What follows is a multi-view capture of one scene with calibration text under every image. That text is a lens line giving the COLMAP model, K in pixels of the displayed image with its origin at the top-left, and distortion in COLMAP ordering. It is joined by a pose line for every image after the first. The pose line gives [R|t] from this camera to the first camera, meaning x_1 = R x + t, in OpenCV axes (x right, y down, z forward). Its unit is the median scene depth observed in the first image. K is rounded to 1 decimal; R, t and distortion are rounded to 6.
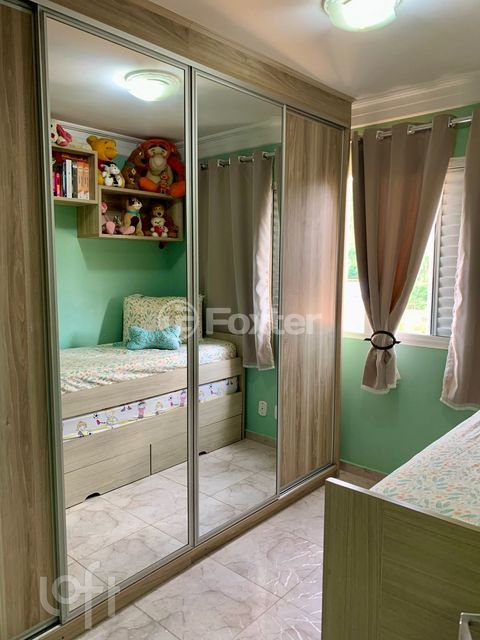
lens RADIAL K [[496.2, 0, 240.0], [0, 496.2, 320.0], [0, 0, 1]] dist [-0.000257, -0.006437]
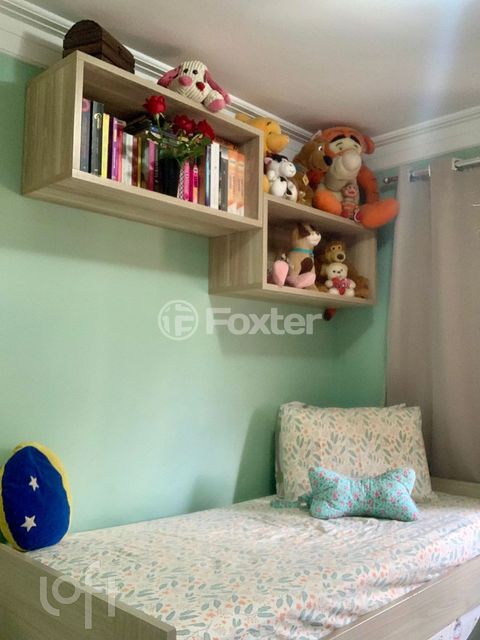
lens RADIAL K [[605.7, 0, 240.0], [0, 605.7, 320.0], [0, 0, 1]] dist [0.062080, -0.014829]
pose [[0.999656, 0.008554, -0.024799, -0.283100], [-0.013006, 0.982586, -0.185352, -0.018502], [0.022782, 0.185611, 0.982359, 0.376975]]
